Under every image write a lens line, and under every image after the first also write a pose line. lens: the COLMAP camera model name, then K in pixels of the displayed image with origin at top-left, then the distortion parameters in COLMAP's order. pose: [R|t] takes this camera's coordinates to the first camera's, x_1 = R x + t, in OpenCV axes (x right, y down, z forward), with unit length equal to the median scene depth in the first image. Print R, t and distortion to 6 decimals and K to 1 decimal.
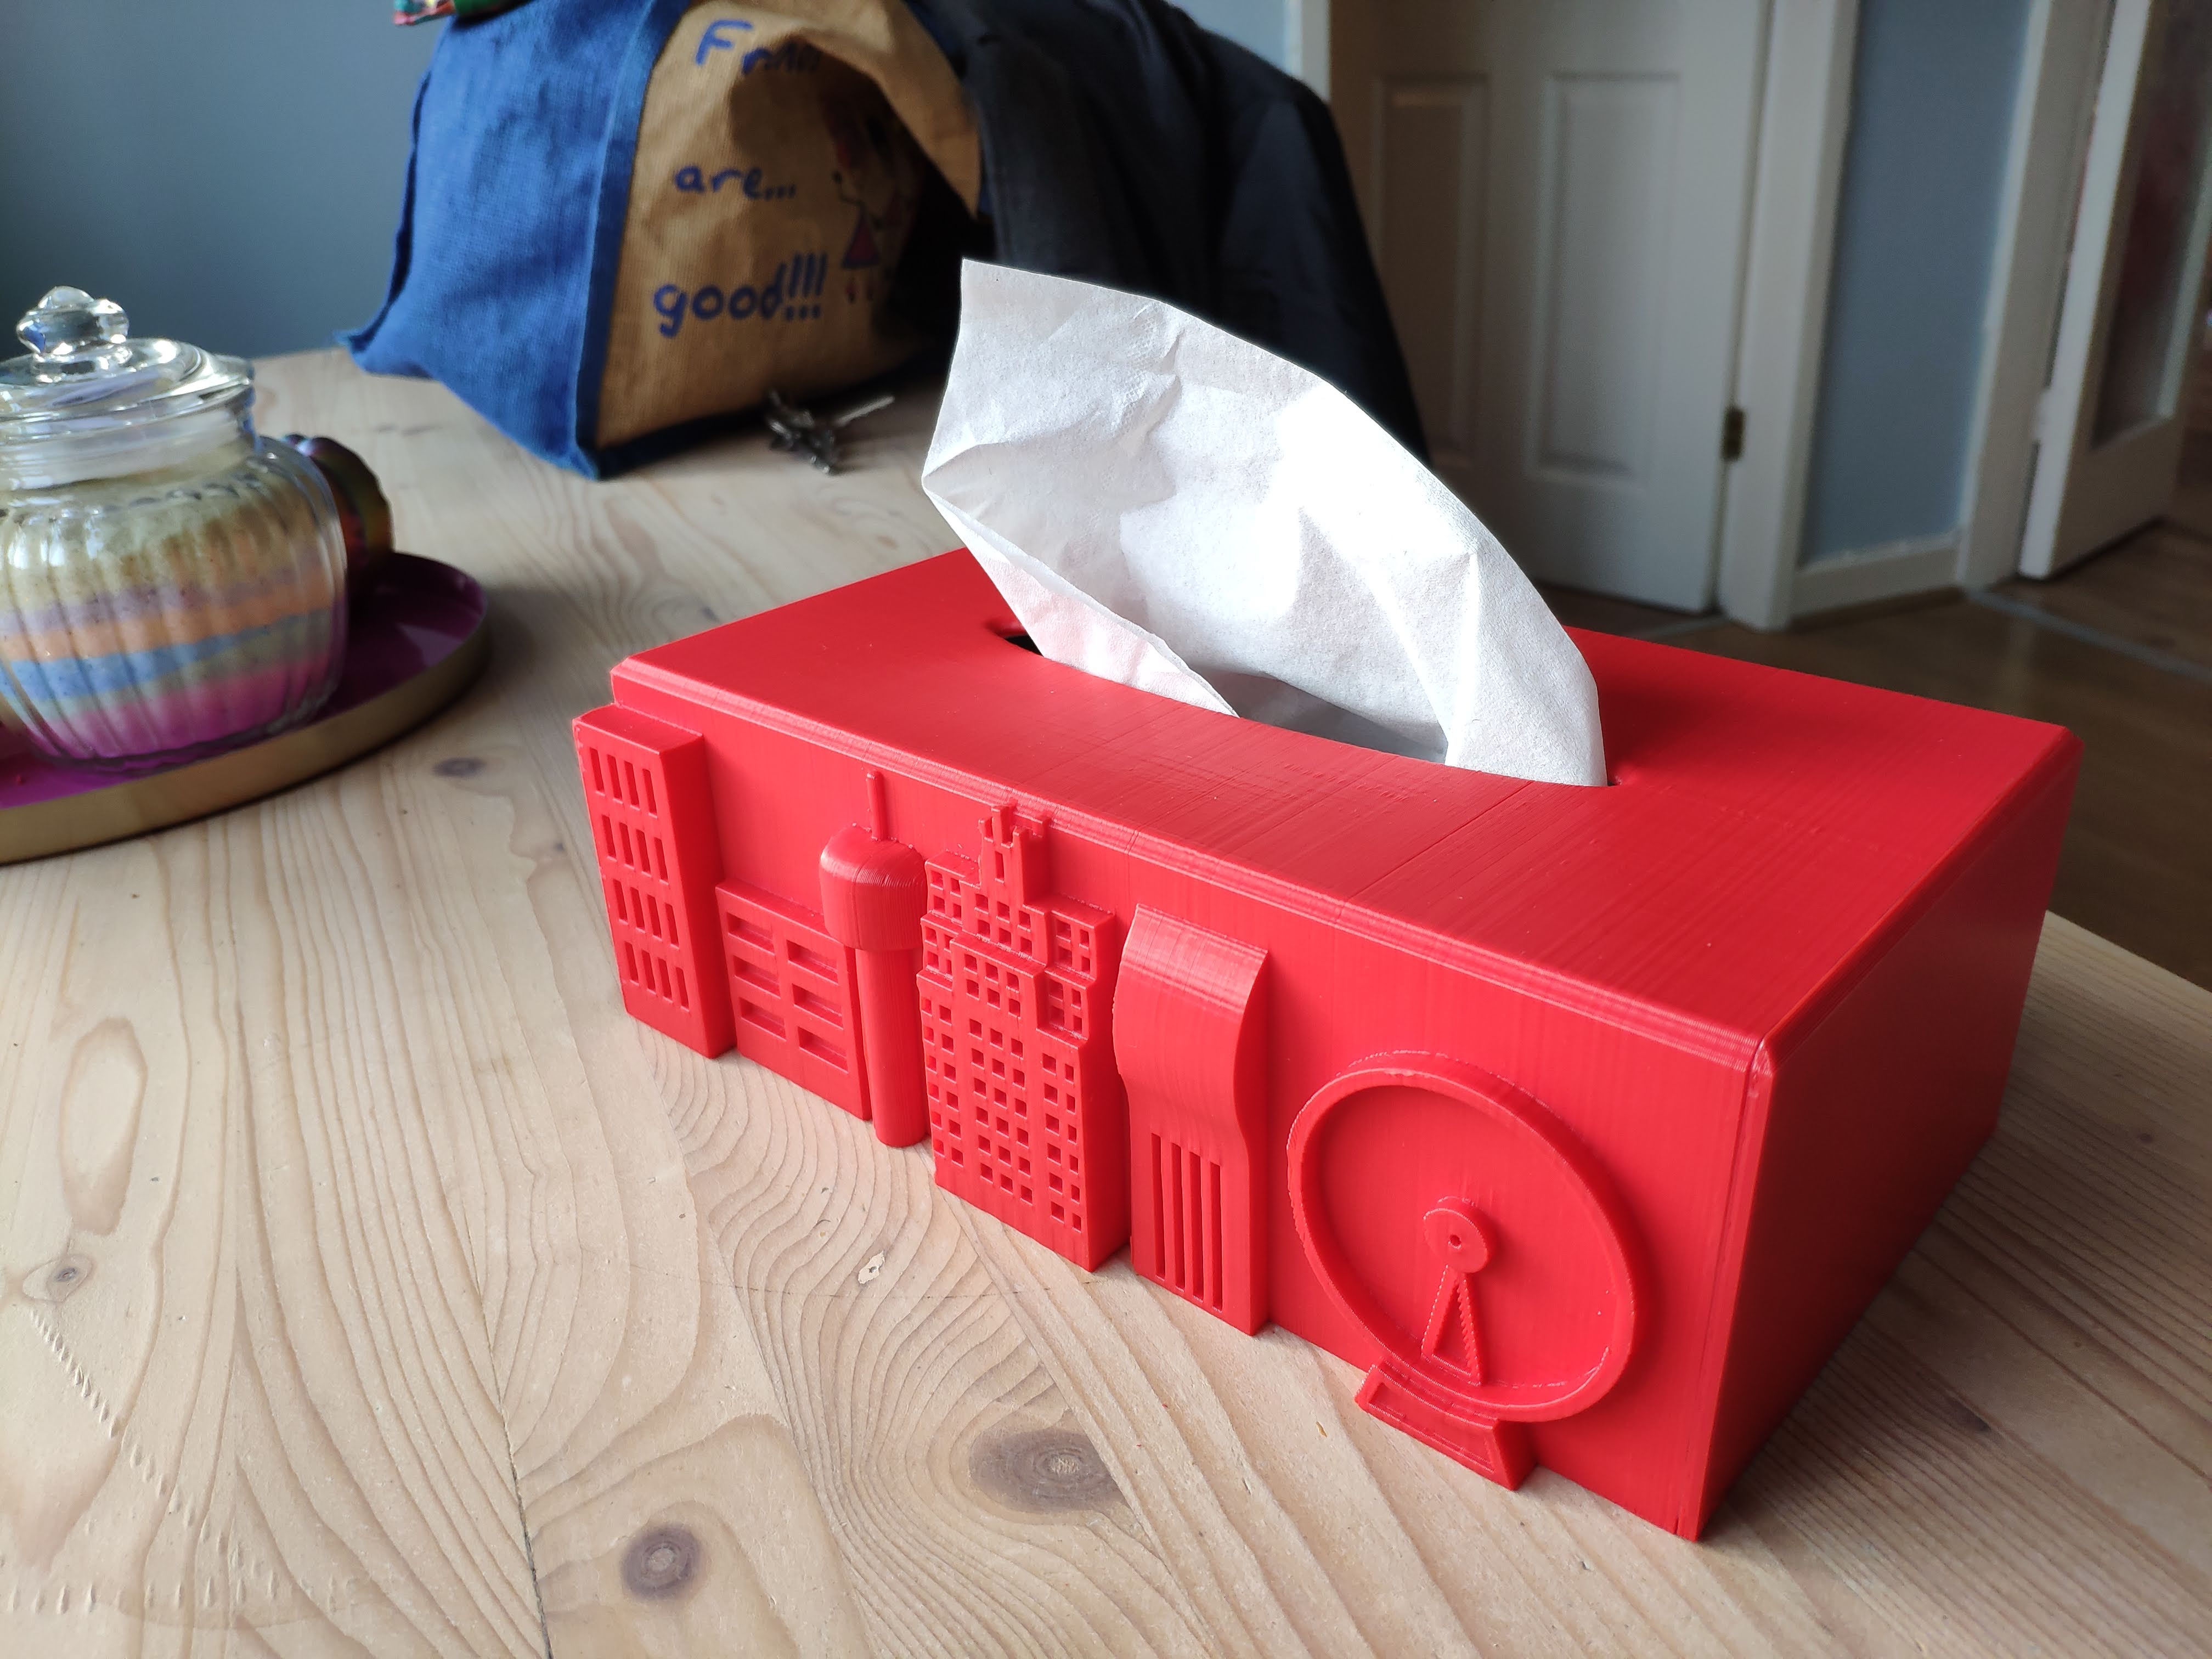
lens RADIAL K [[1858.8, 0, 1126.9], [0, 1858.8, 826.4], [0, 0, 1]] dist [-0.041159, -0.019284]
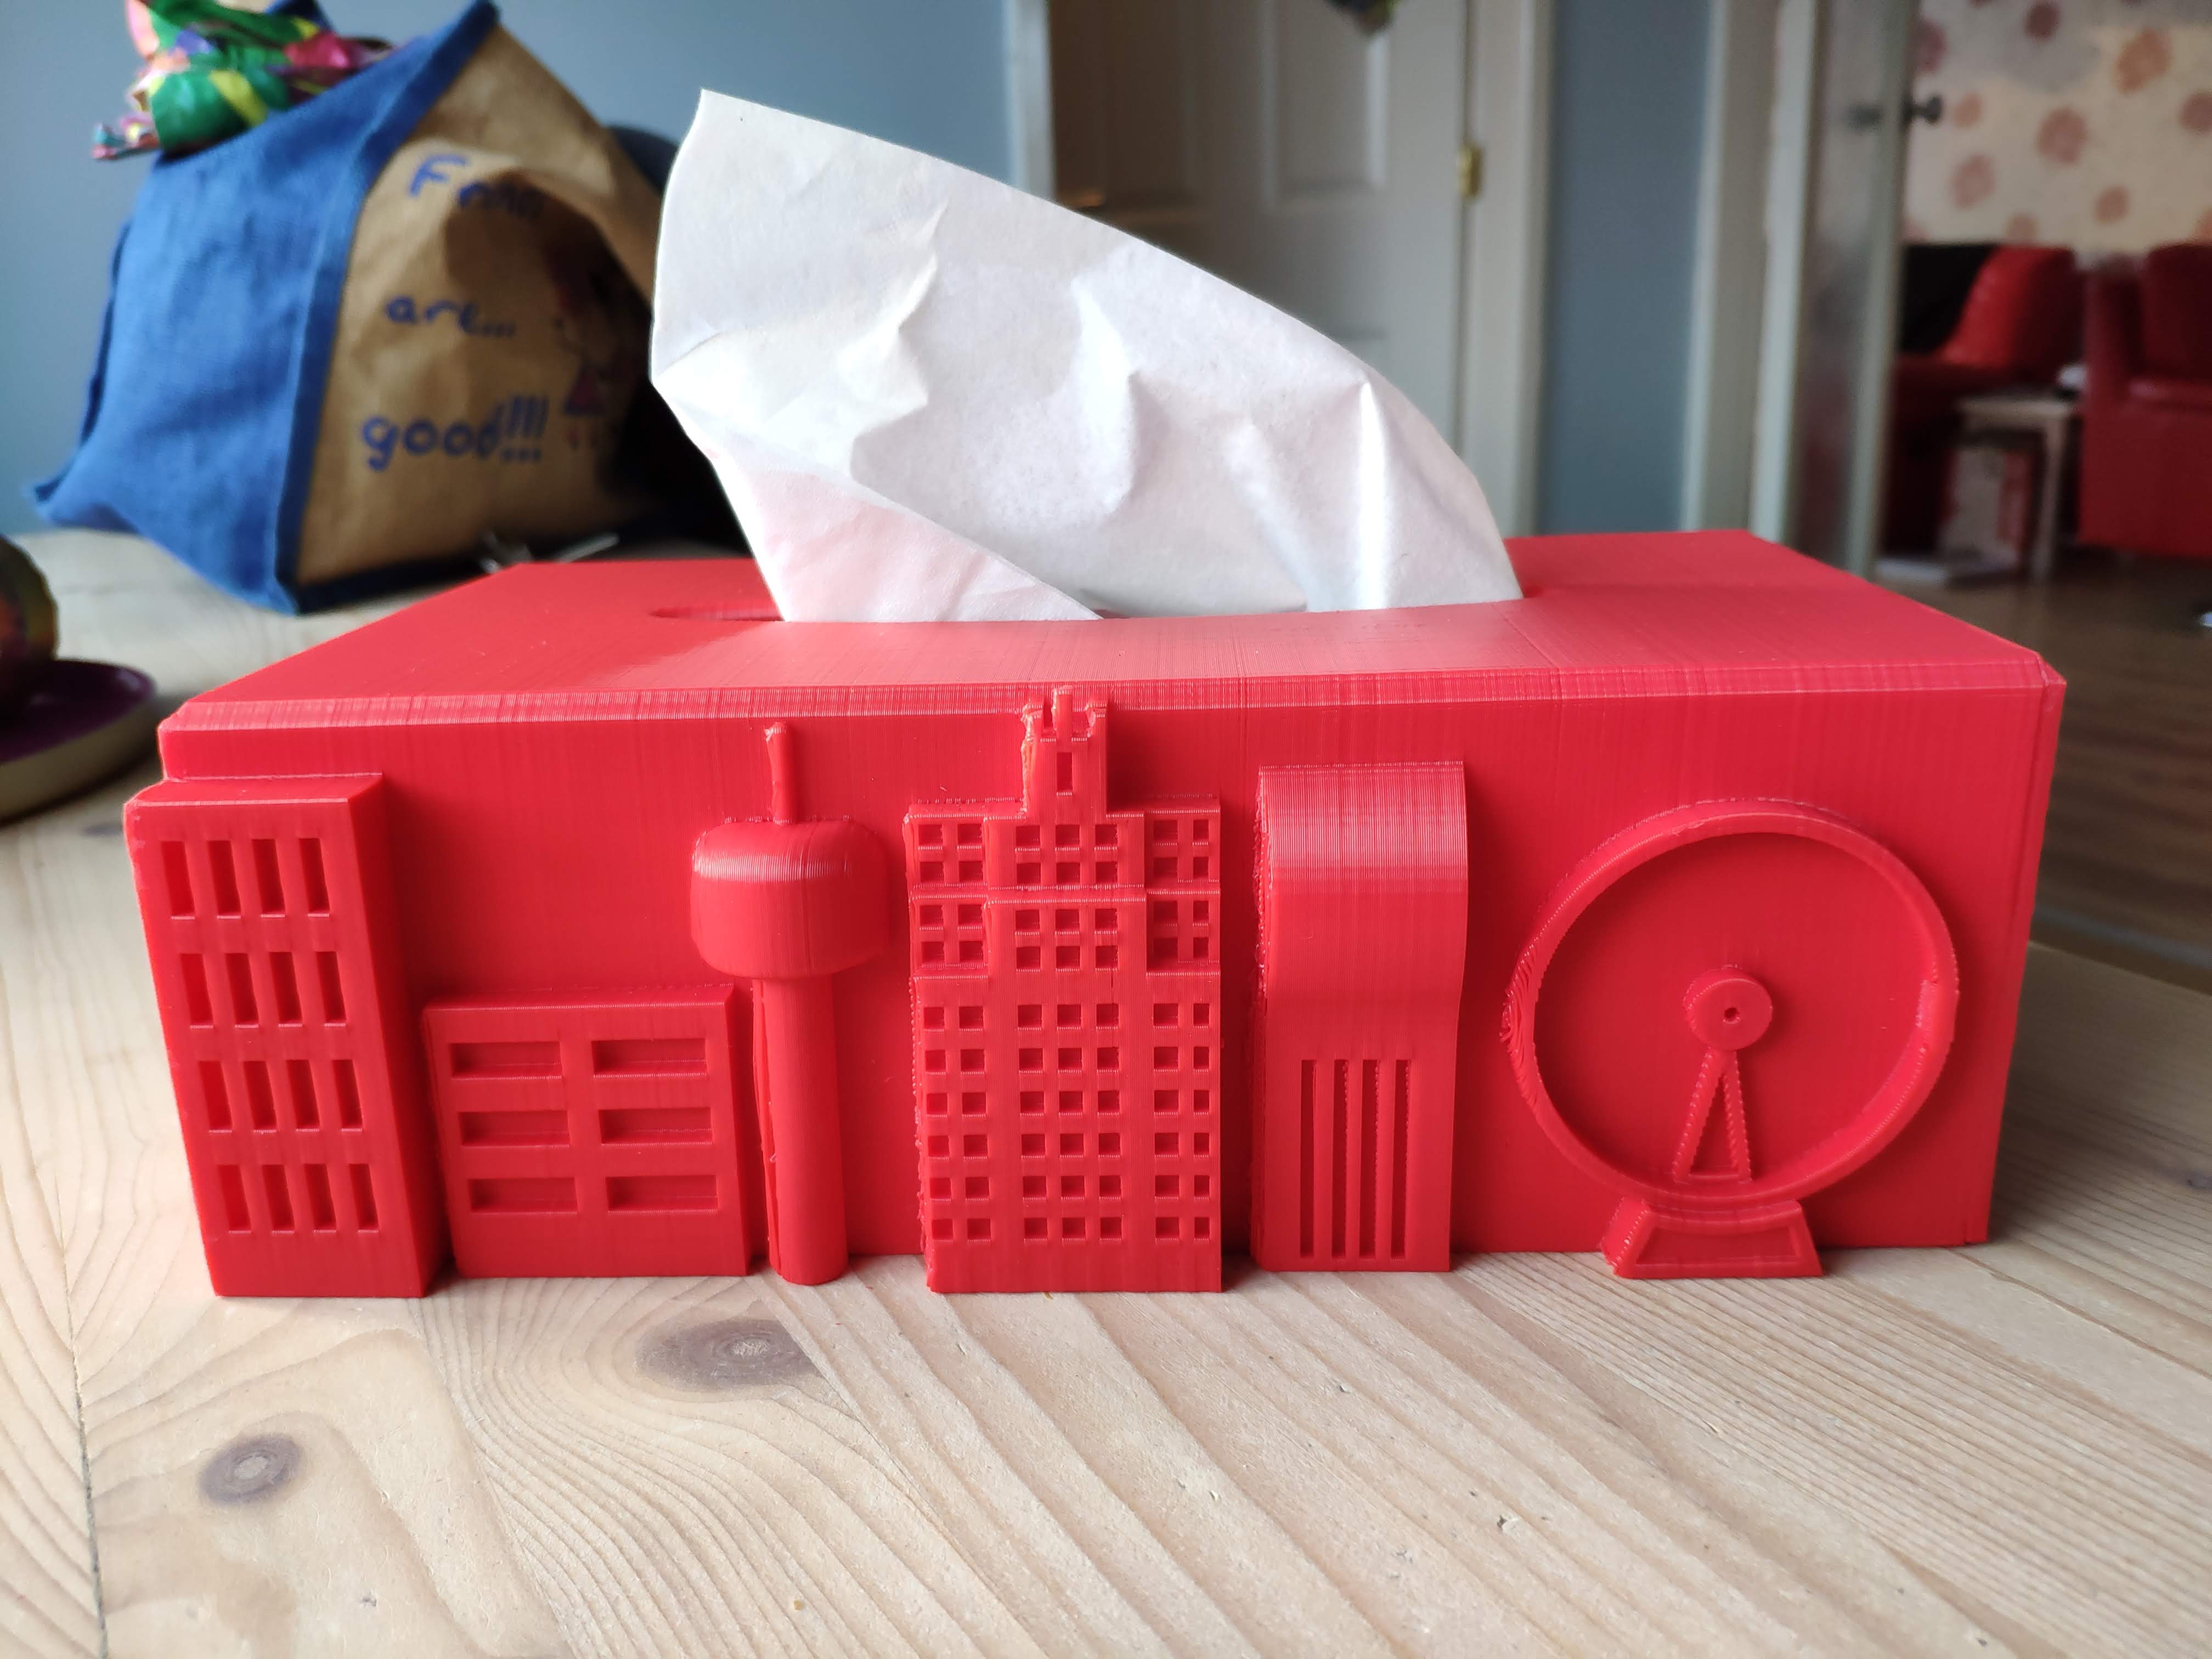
lens RADIAL K [[1858.8, 0, 1155.5], [0, 1858.8, 808.0], [0, 0, 1]] dist [-0.041159, -0.019284]
pose [[0.989477, -0.026525, 0.142239, 0.036649], [0.050709, 0.984276, -0.169201, 0.244796], [-0.135514, 0.174633, 0.975264, 0.086752]]
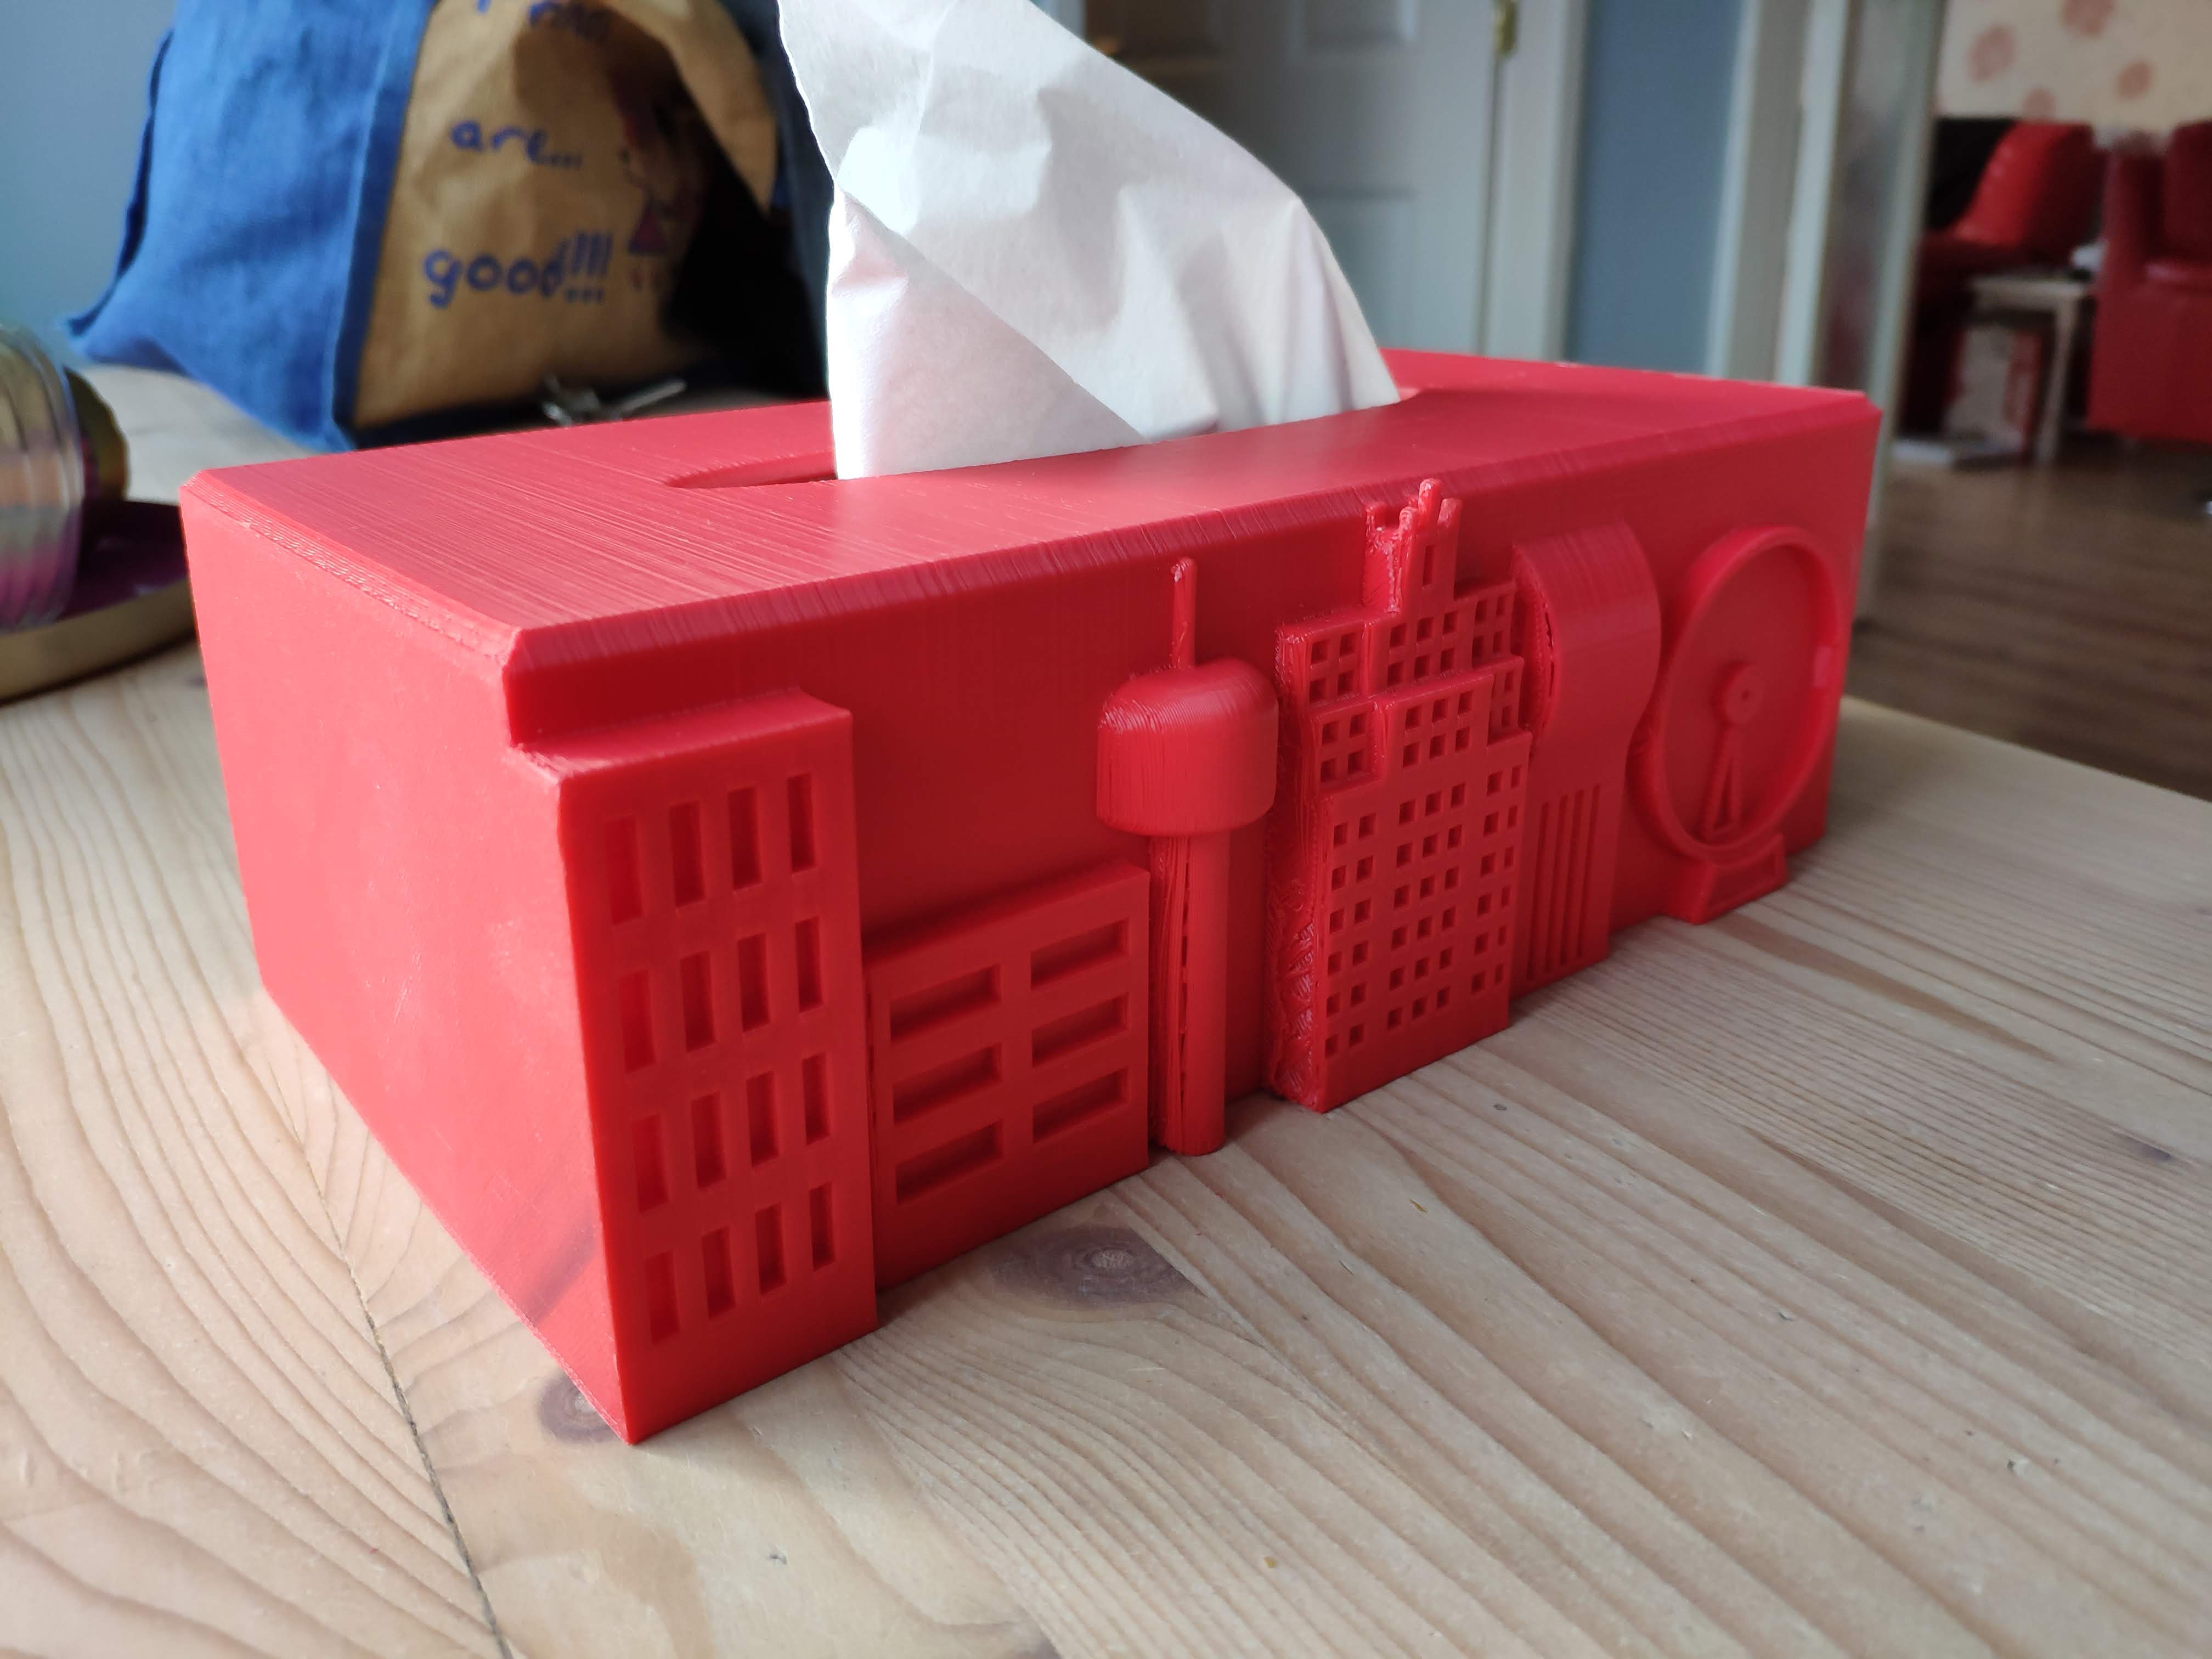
lens RADIAL K [[1858.8, 0, 1130.3], [0, 1858.8, 786.9], [0, 0, 1]] dist [-0.041159, -0.019284]
pose [[0.988172, -0.019100, 0.152156, -0.136305], [0.036373, 0.993092, -0.111556, 0.226128], [-0.148974, 0.115771, 0.982041, 0.200540]]
